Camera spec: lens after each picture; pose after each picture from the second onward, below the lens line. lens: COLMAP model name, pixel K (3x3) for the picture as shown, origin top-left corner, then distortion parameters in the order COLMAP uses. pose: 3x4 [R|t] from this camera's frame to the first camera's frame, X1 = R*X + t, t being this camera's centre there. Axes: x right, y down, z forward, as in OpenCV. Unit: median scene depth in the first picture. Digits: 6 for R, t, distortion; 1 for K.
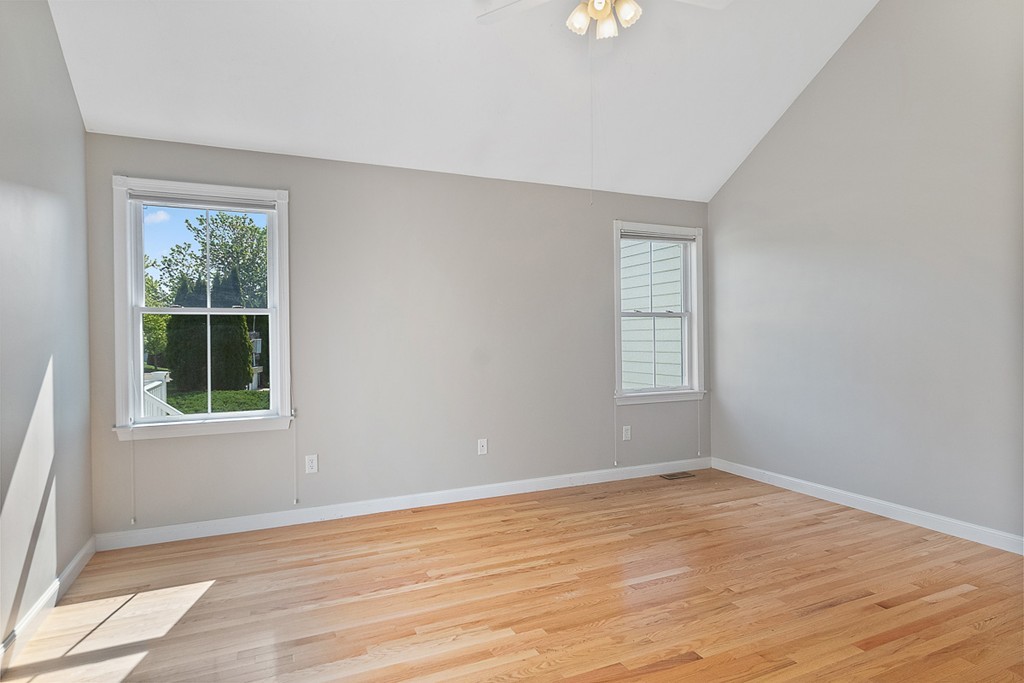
lens RADIAL K [[553.0, 0, 512.0], [0, 553.0, 341.5], [0, 0, 1]] dist [-0.003390, -0.000248]
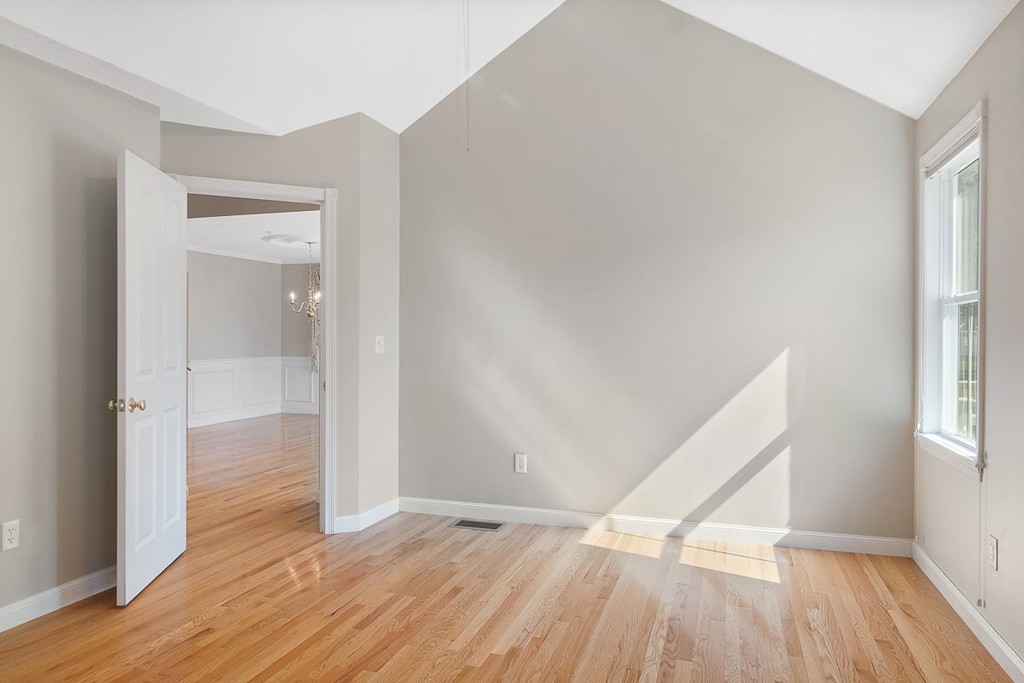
lens RADIAL K [[670.2, 0, 512.0], [0, 670.2, 341.5], [0, 0, 1]] dist [-0.004911, -0.000795]
pose [[-0.669402, 0.009757, -0.742836, 0.595059], [-0.007537, 0.999773, 0.019923, -0.016169], [0.742862, 0.018935, -0.669177, 1.286191]]
